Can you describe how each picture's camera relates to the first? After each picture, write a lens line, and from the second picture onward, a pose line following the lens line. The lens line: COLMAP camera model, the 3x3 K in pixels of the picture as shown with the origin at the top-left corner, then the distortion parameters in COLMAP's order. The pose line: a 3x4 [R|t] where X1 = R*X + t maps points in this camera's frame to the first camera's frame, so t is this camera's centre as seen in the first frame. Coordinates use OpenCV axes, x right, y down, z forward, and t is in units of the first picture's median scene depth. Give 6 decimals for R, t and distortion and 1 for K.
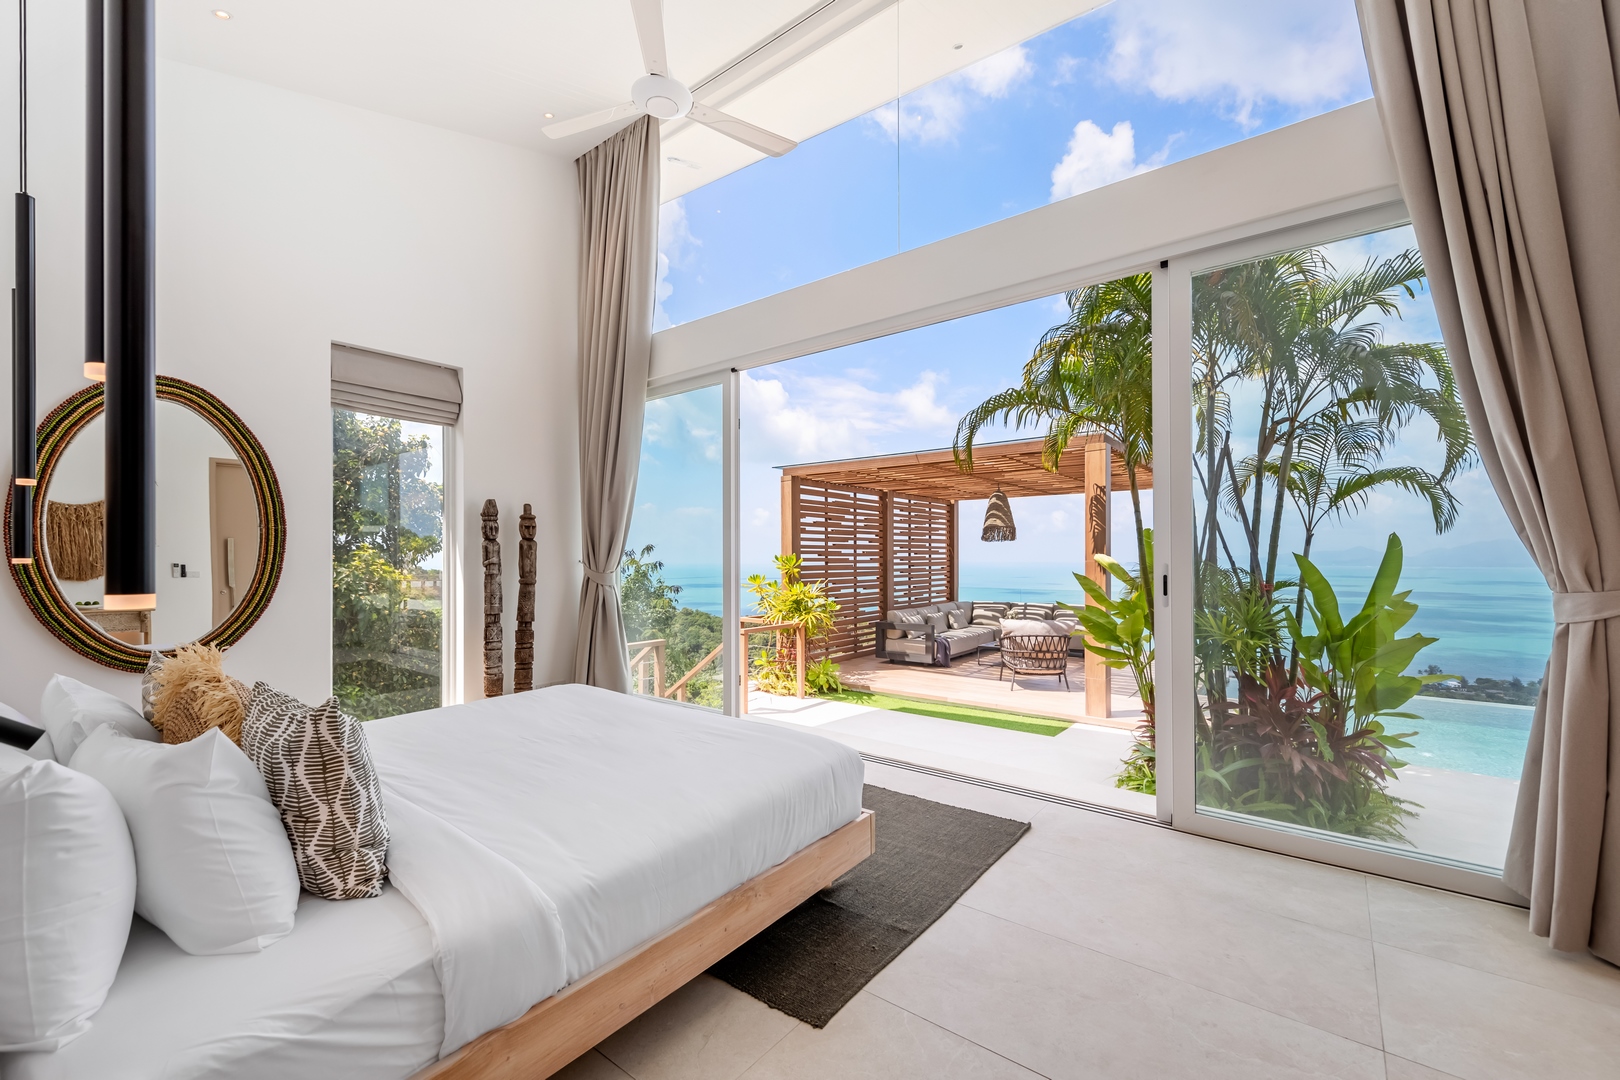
lens RADIAL K [[662.1, 0, 810.0], [0, 662.1, 540.0], [0, 0, 1]] dist [-0.002539, -0.000329]
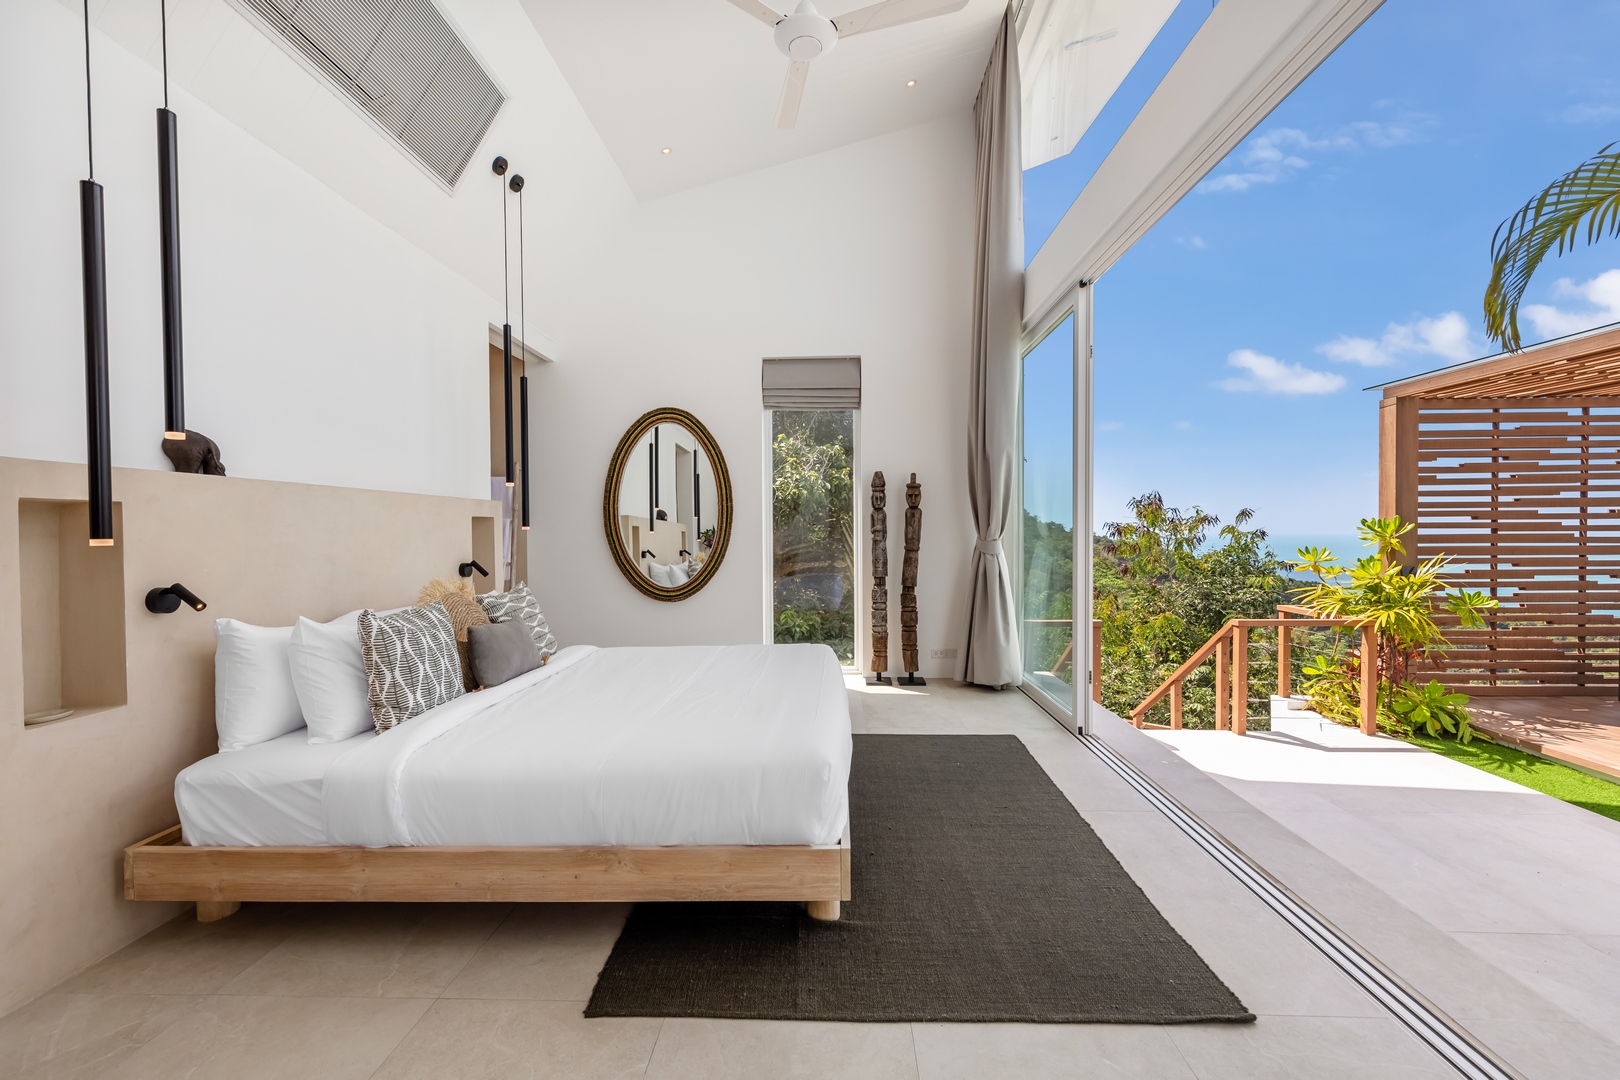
lens RADIAL K [[677.5, 0, 811.9], [0, 677.5, 531.0], [0, 0, 1]] dist [0.002750, -0.000243]
pose [[0.579403, -0.002046, -0.815039, 0.183692], [0.028203, 0.999448, 0.017540, 0.006825], [0.814553, -0.033149, 0.579141, 0.135177]]
